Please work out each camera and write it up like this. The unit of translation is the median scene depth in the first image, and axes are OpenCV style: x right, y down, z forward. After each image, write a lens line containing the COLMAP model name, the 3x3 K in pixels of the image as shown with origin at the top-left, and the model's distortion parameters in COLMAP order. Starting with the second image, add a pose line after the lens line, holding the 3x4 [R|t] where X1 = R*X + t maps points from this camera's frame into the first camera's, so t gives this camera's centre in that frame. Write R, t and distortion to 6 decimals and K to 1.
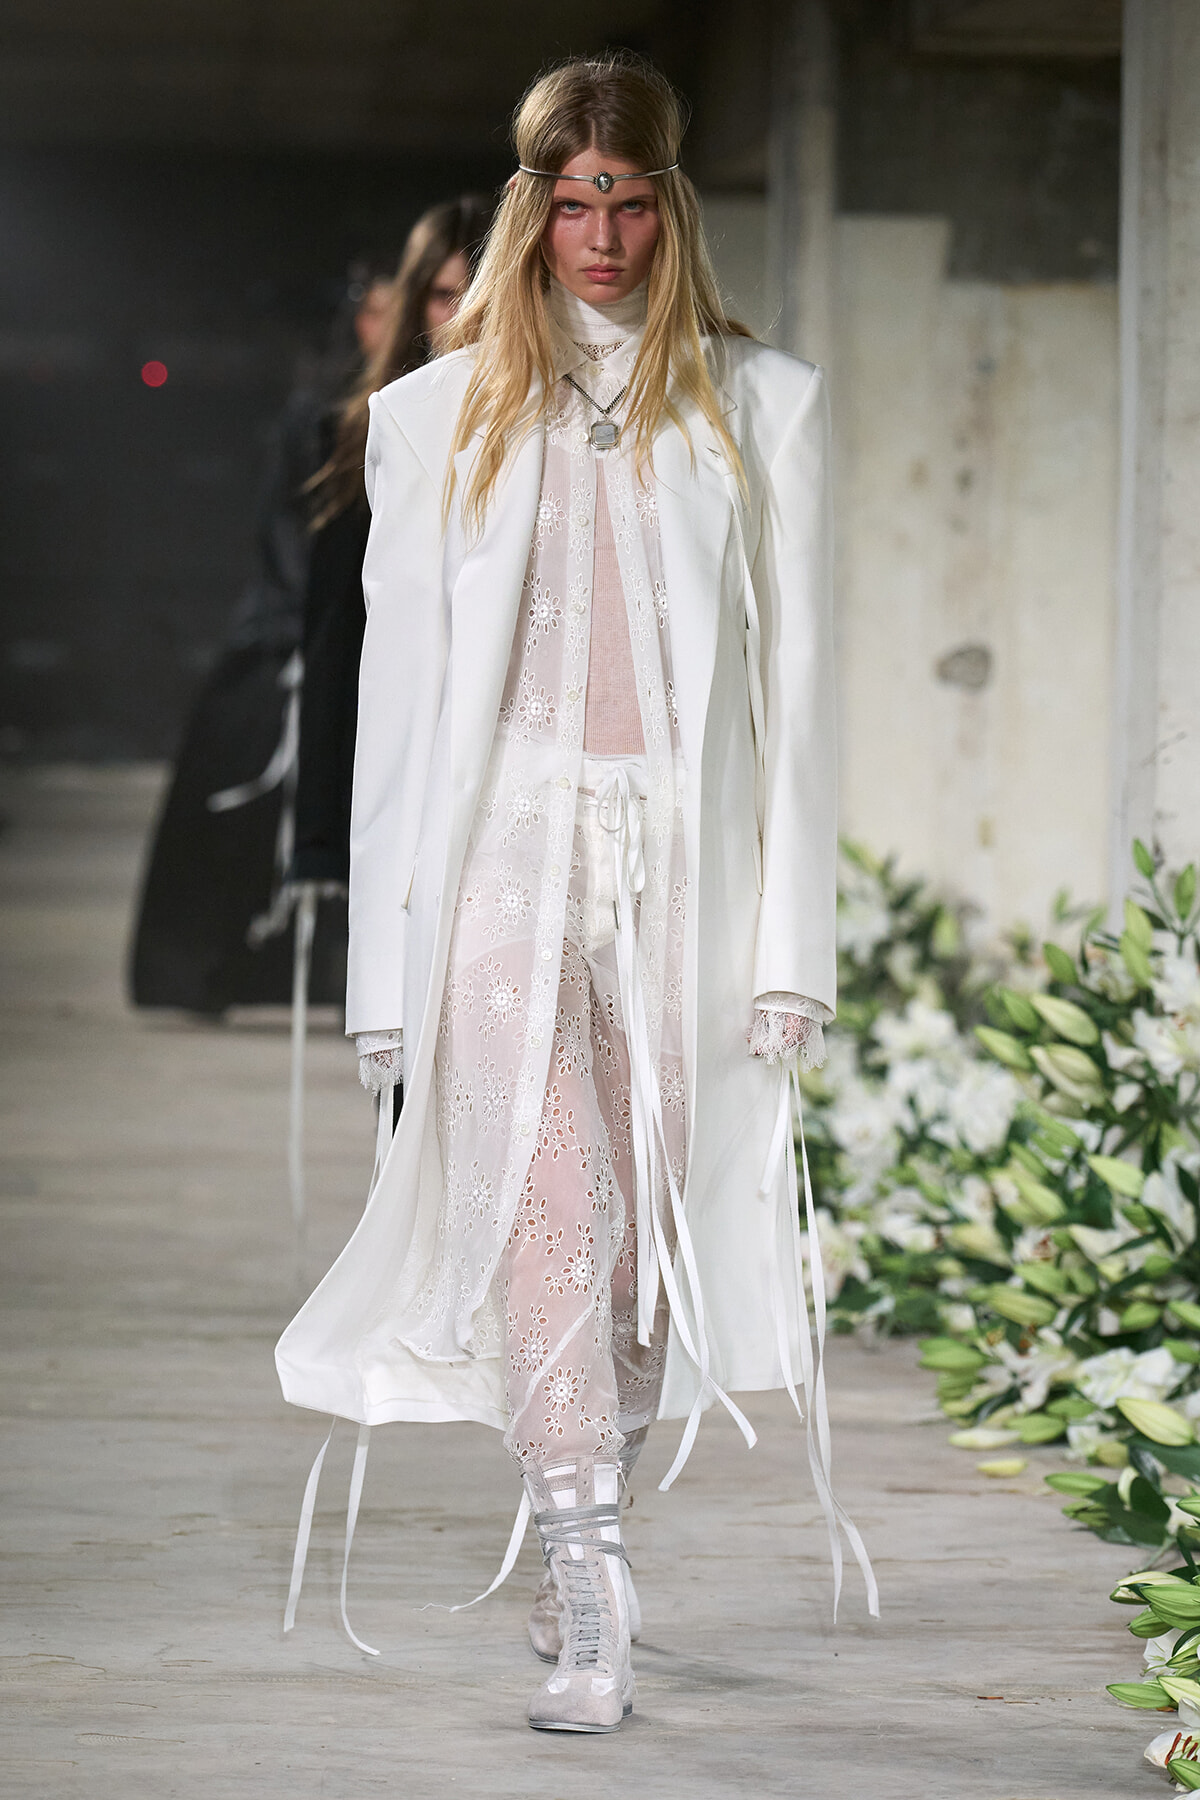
lens RADIAL K [[11561.8, 0, 483.6], [0, 11561.8, 841.2], [0, 0, 1]] dist [0.166860, 0.000000]
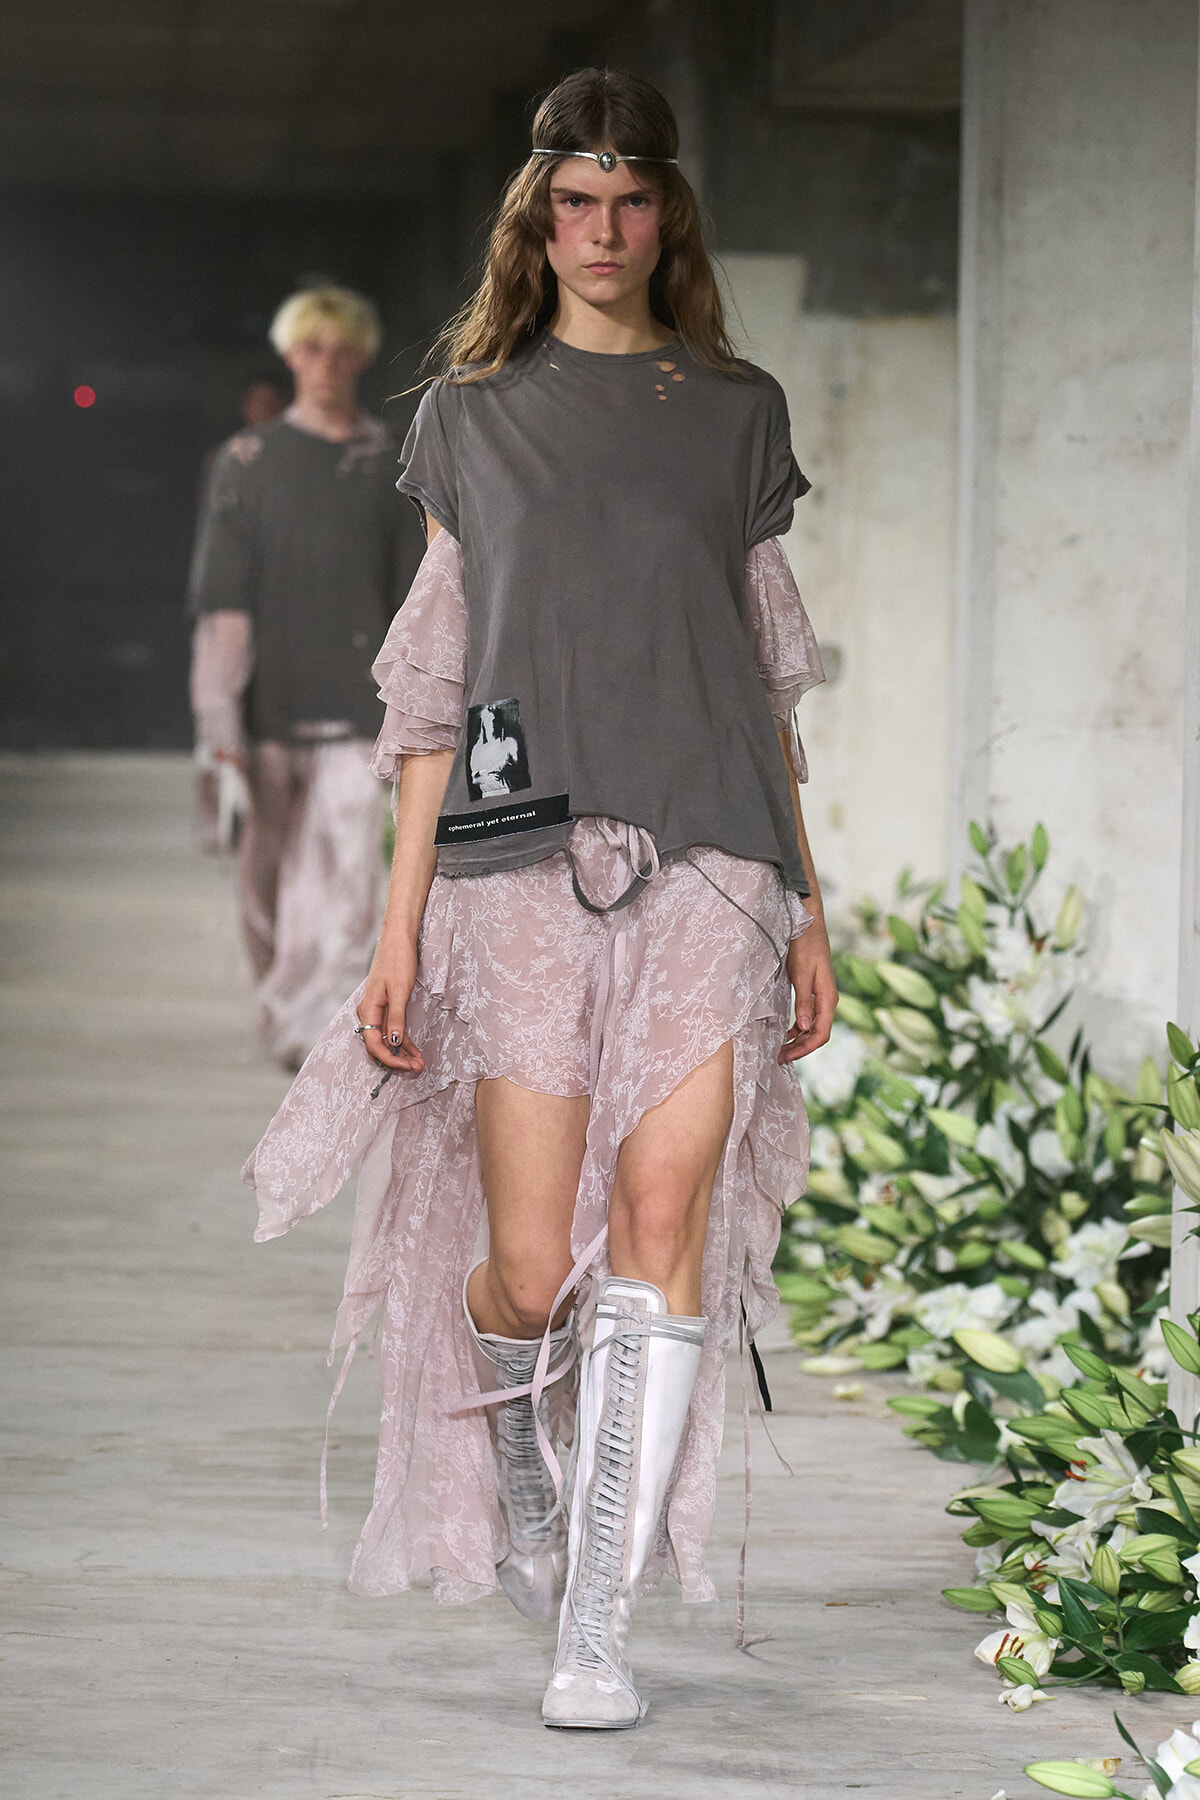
lens RADIAL K [[11561.8, 0, 516.4], [0, 11561.8, 825.9], [0, 0, 1]] dist [0.166860, 0.000000]
pose [[0.999634, 0.003804, 0.026786, -0.016401], [-0.003904, 0.999986, 0.003690, -0.003633], [-0.026772, -0.003793, 0.999634, -0.098611]]
